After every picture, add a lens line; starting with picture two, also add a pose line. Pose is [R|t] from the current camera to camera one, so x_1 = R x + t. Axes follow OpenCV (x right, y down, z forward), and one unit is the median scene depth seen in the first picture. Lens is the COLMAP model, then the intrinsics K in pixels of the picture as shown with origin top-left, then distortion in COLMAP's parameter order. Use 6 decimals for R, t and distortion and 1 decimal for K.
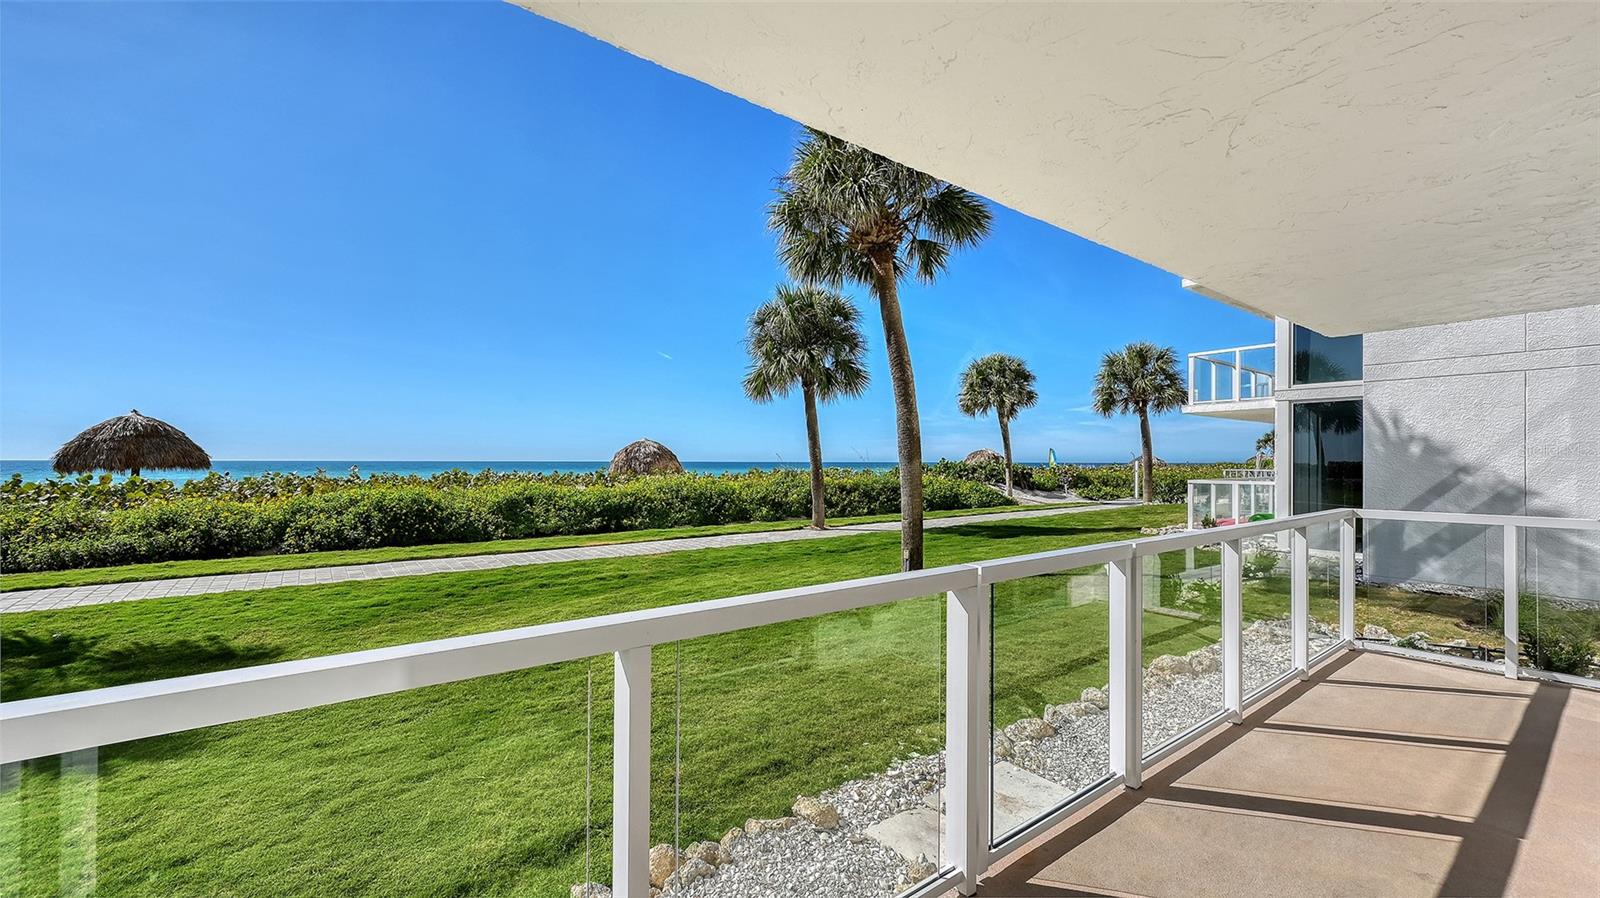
lens RADIAL K [[640.8, 0, 789.8], [0, 640.8, 454.5], [0, 0, 1]] dist [-0.002151, -0.000198]
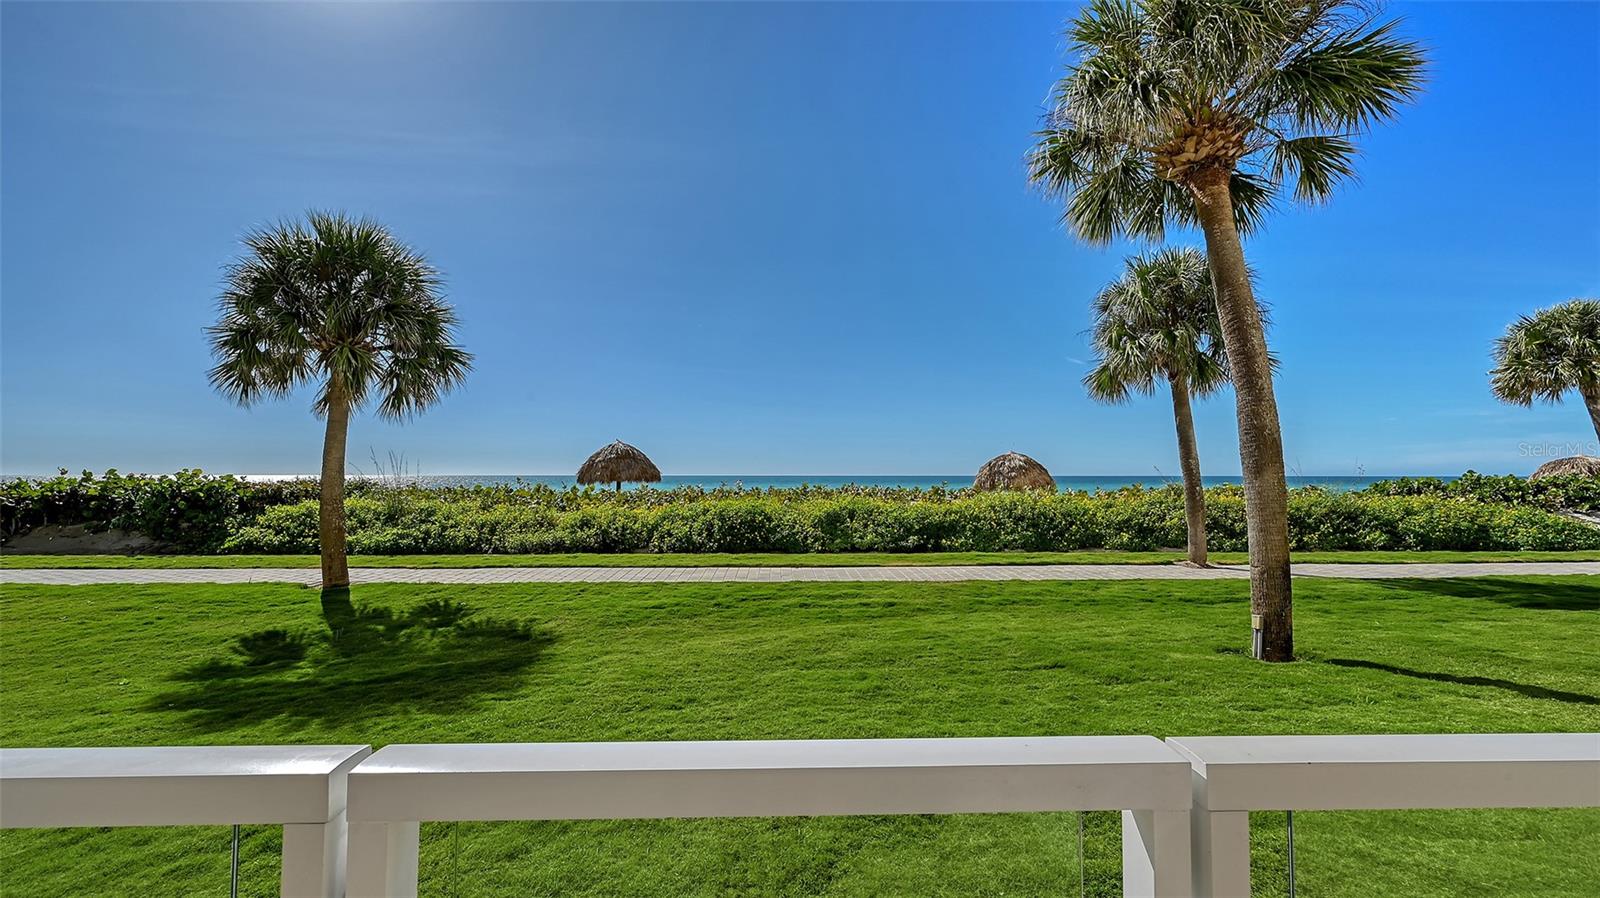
lens RADIAL K [[637.6, 0, 806.0], [0, 637.6, 438.2], [0, 0, 1]] dist [-0.000762, -0.000152]
pose [[0.818380, -0.034942, -0.573614, 0.112249], [0.007369, 0.998706, -0.050323, 0.001101], [0.574630, 0.036957, 0.817578, 0.130600]]
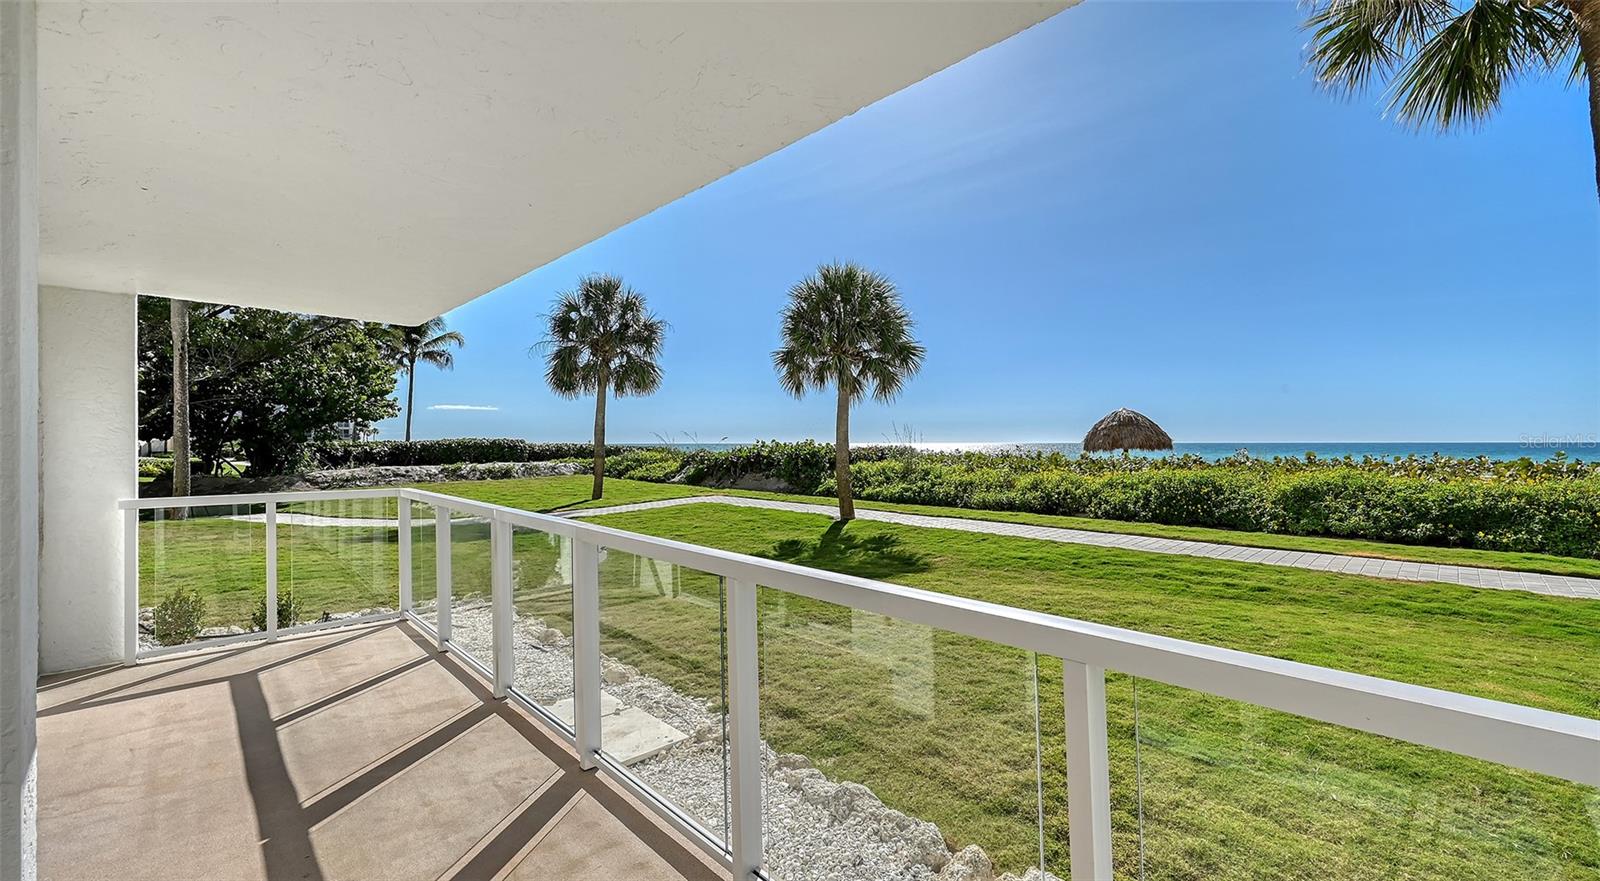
lens RADIAL K [[666.7, 0, 840.2], [0, 666.7, 408.1], [0, 0, 1]] dist [-0.001230, -0.000137]
pose [[0.140860, -0.054263, -0.988541, 0.335504], [0.011729, 0.998518, -0.053140, 0.003316], [0.989960, -0.004109, 0.141288, 0.251451]]
